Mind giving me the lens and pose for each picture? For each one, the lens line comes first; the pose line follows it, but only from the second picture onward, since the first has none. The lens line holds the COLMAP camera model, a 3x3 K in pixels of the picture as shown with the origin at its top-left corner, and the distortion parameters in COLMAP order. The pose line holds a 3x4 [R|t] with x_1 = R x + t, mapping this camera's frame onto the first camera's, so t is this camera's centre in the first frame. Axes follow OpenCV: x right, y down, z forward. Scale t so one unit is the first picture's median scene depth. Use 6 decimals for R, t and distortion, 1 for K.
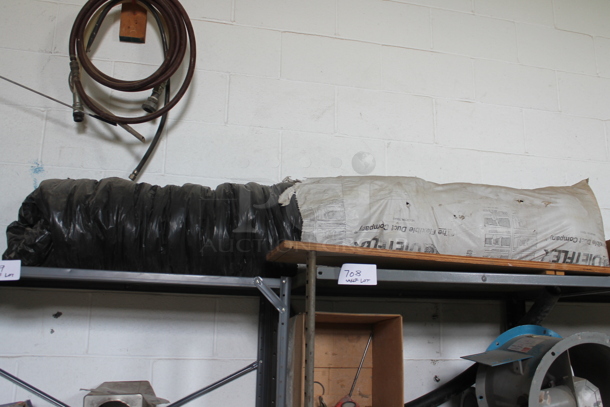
lens RADIAL K [[603.8, 0, 303.1], [0, 603.8, 203.8], [0, 0, 1]] dist [-0.070839, 0.000000]
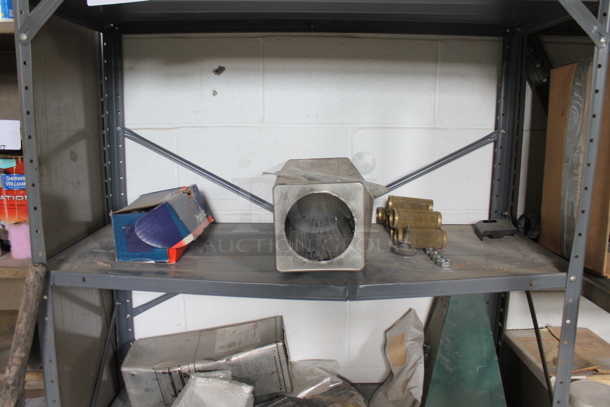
lens RADIAL K [[515.1, 0, 306.8], [0, 515.1, 201.6], [0, 0, 1]] dist [-0.151347, 0.116034]
pose [[0.976482, 0.026267, -0.213993, -0.174931], [0.057061, 0.925672, 0.374000, 0.110808], [0.207911, -0.377415, 0.902403, 0.409988]]
